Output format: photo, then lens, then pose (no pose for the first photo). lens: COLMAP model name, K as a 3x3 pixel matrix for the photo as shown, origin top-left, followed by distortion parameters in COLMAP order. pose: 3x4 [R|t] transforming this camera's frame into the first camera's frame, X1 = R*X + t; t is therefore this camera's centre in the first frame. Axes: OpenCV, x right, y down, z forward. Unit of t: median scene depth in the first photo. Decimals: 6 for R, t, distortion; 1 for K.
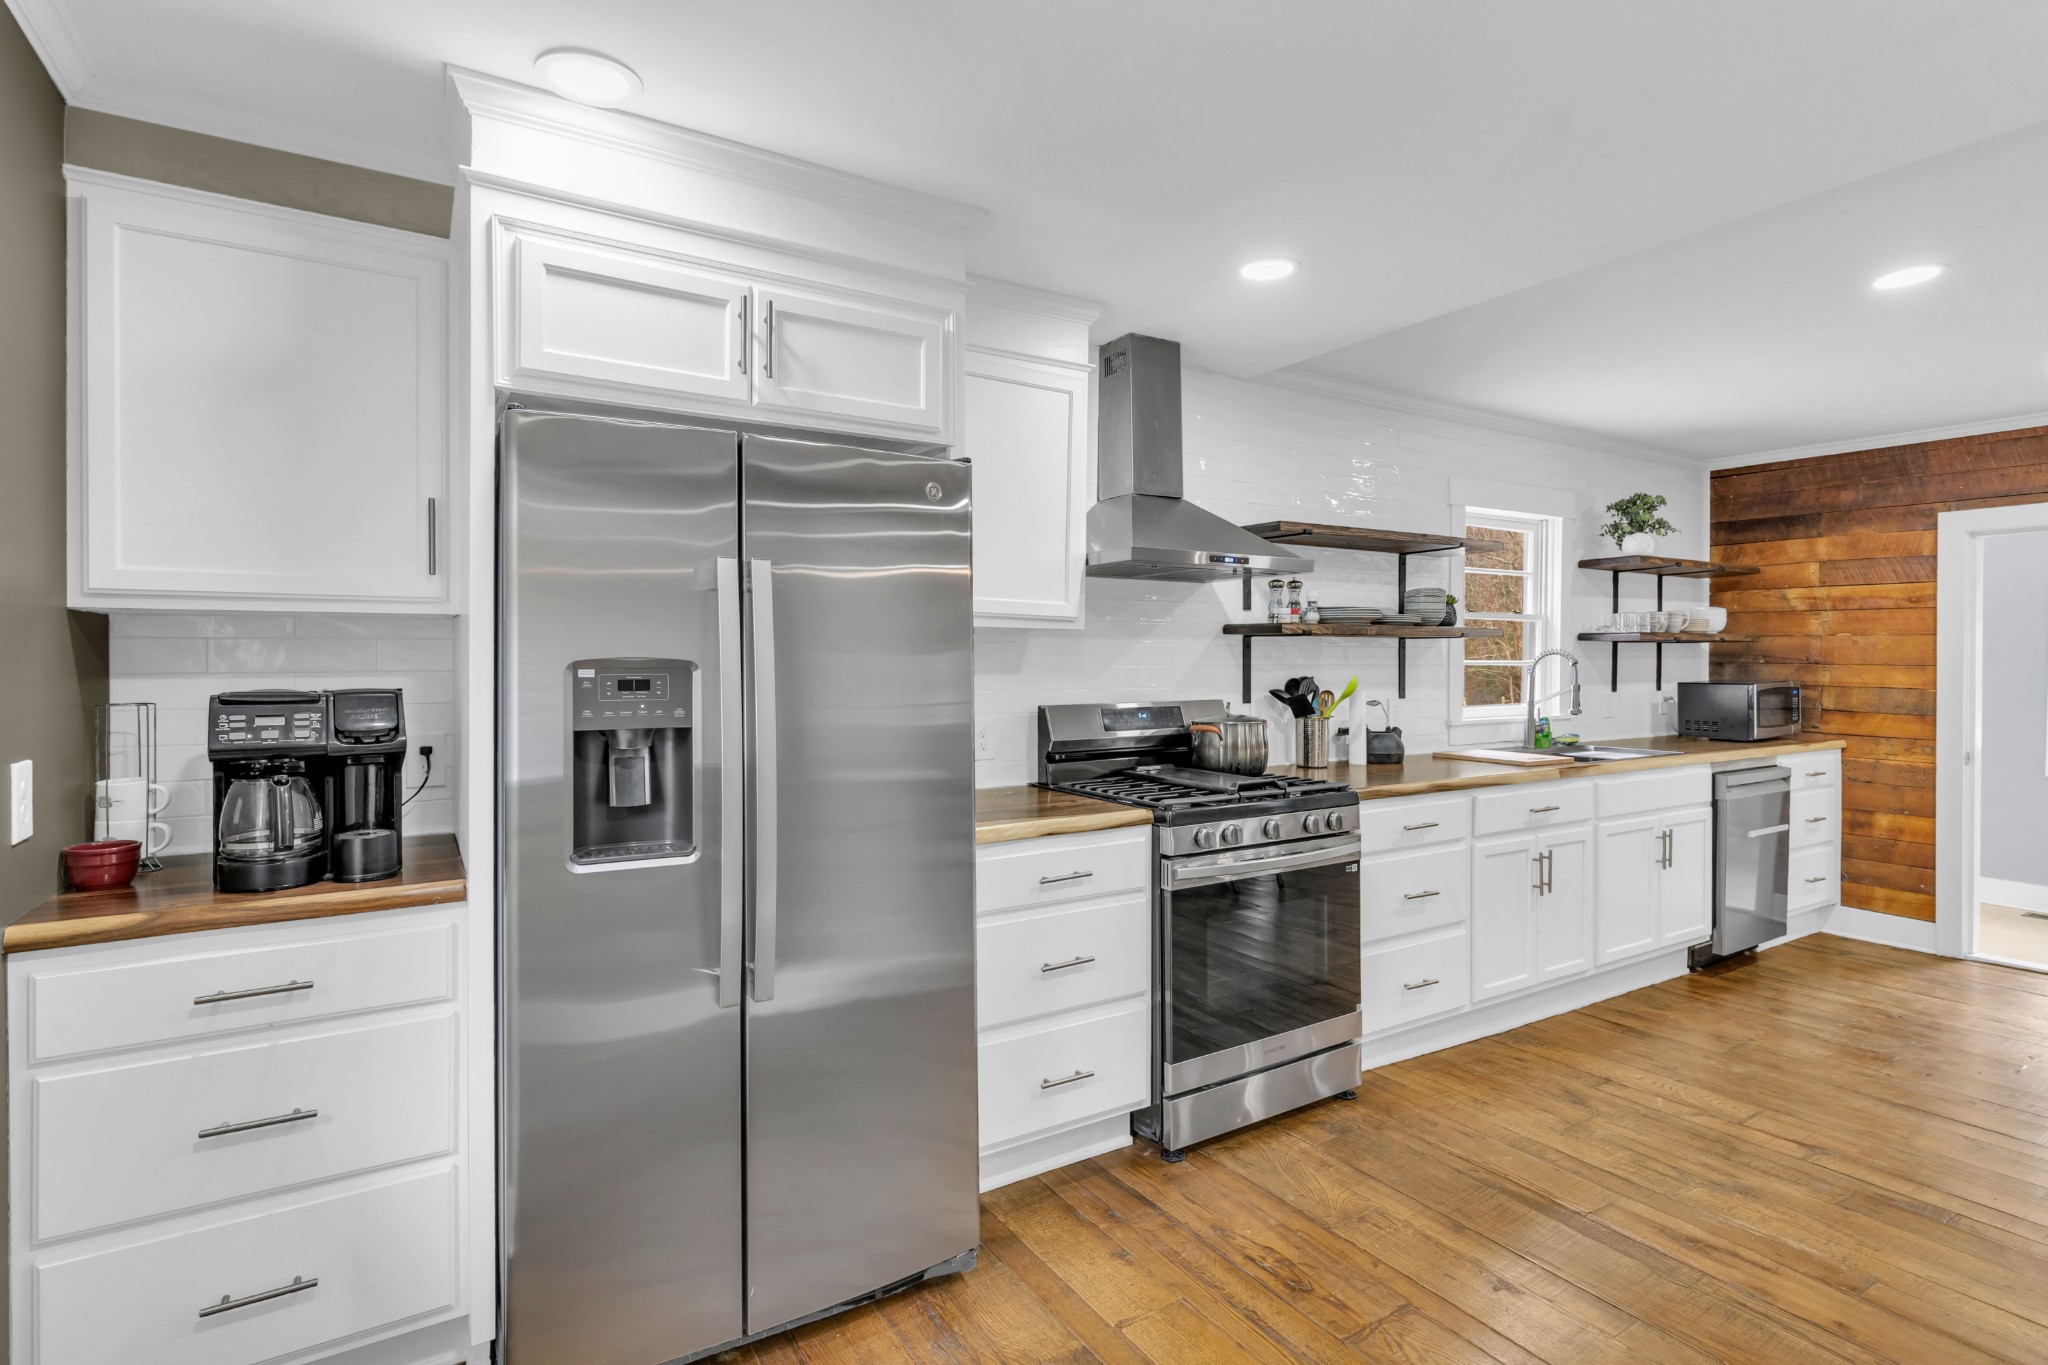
lens RADIAL K [[993.4, 0, 1016.4], [0, 993.4, 675.5], [0, 0, 1]] dist [-0.010013, -0.000155]
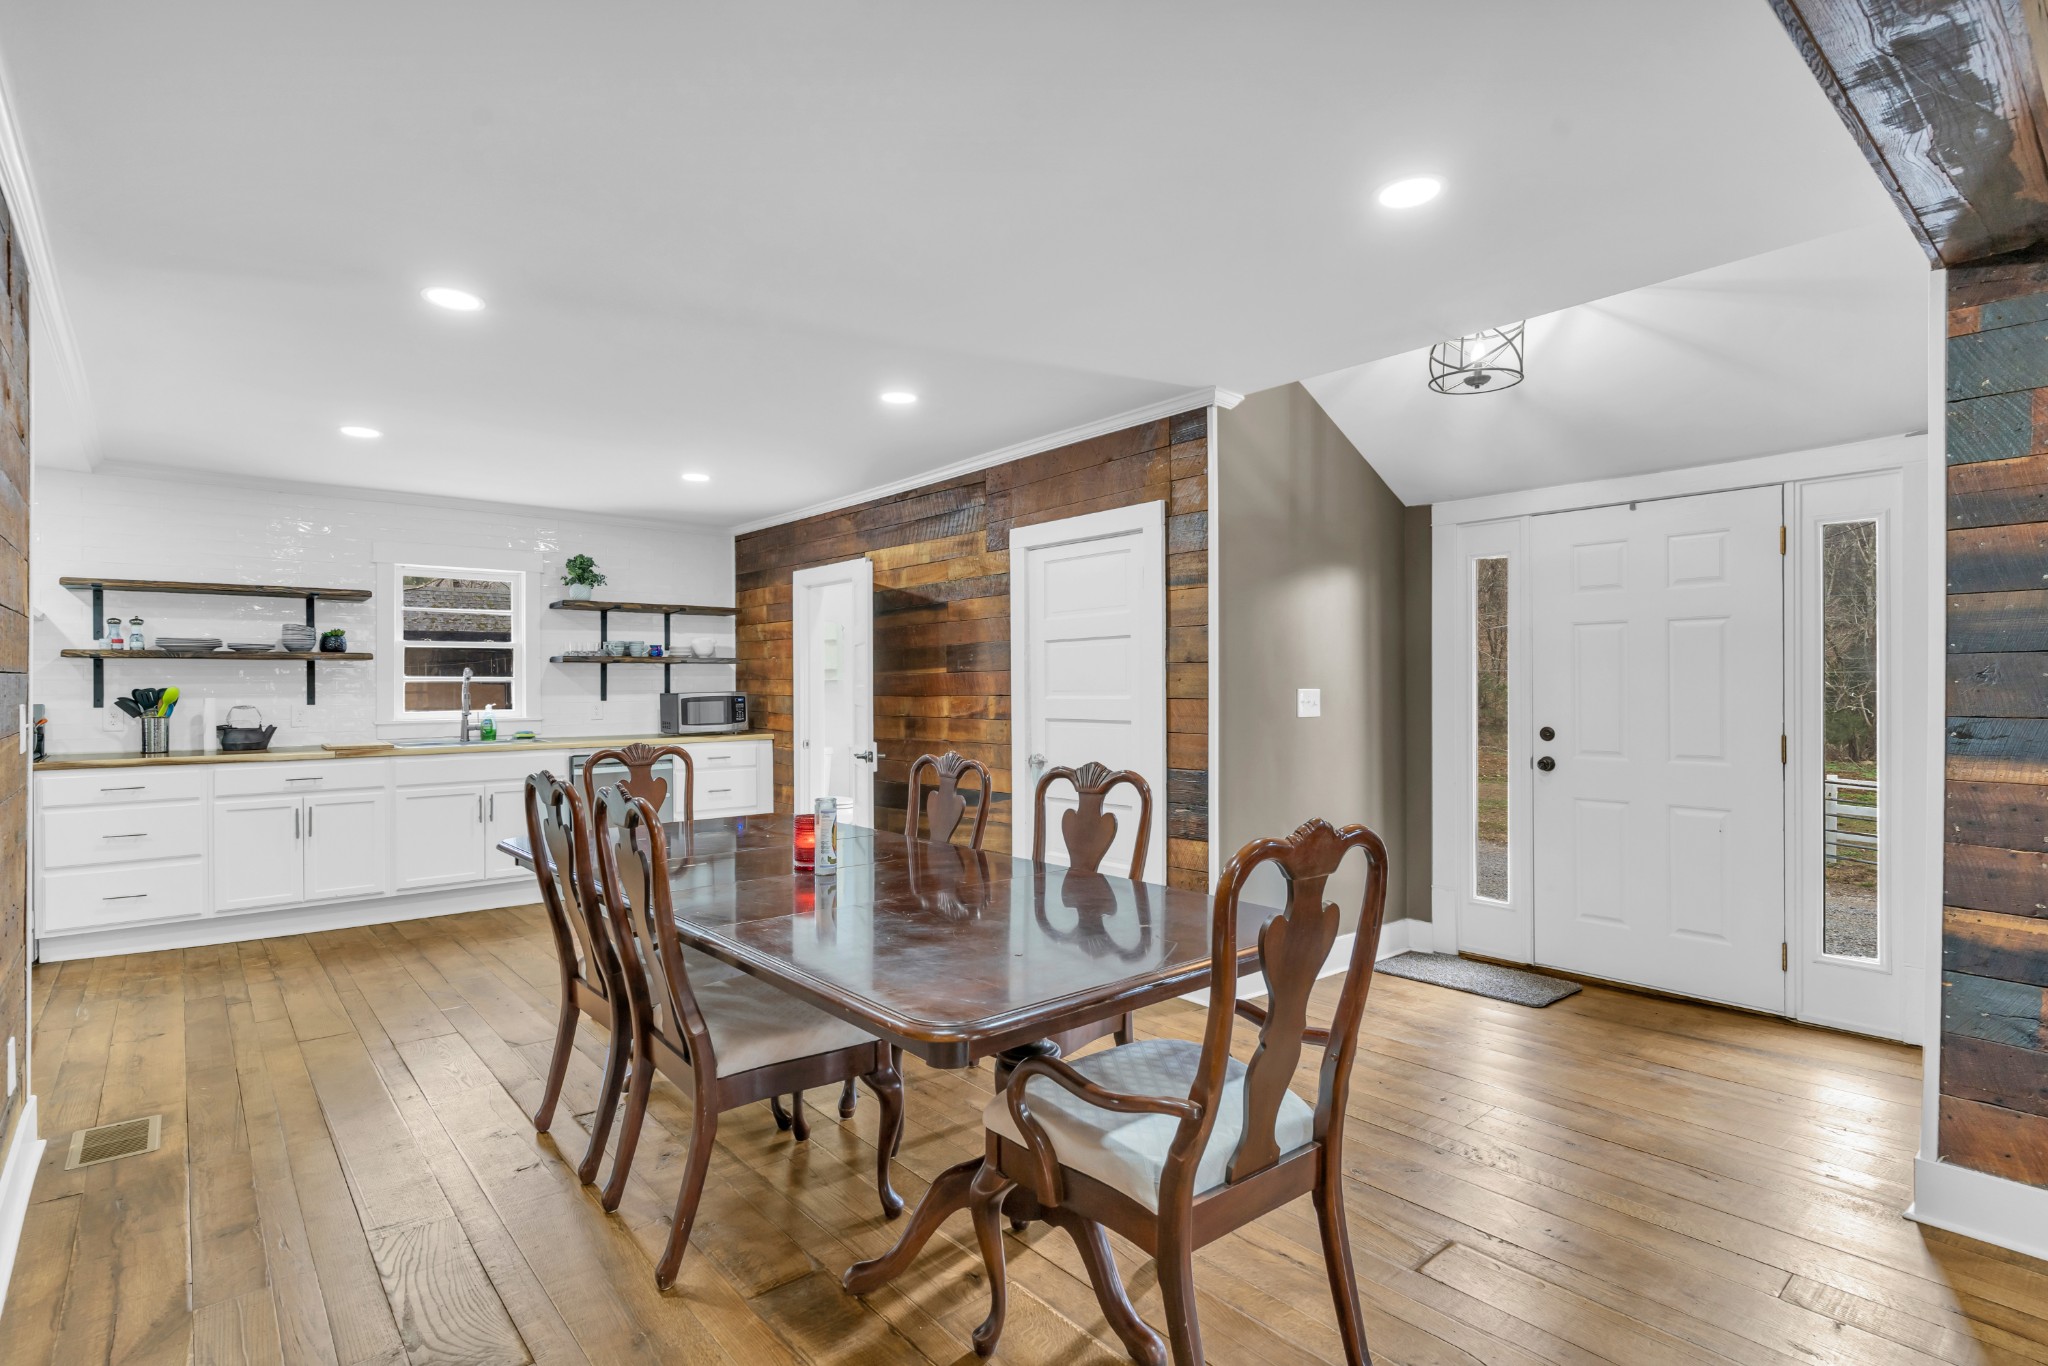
lens RADIAL K [[993.4, 0, 1028.4], [0, 993.4, 681.7], [0, 0, 1]] dist [-0.010013, -0.000155]
pose [[0.987696, -0.006606, 0.156246, 1.029097], [0.010210, 0.999700, -0.022275, 0.028478], [-0.156052, 0.023596, 0.987467, -0.450420]]
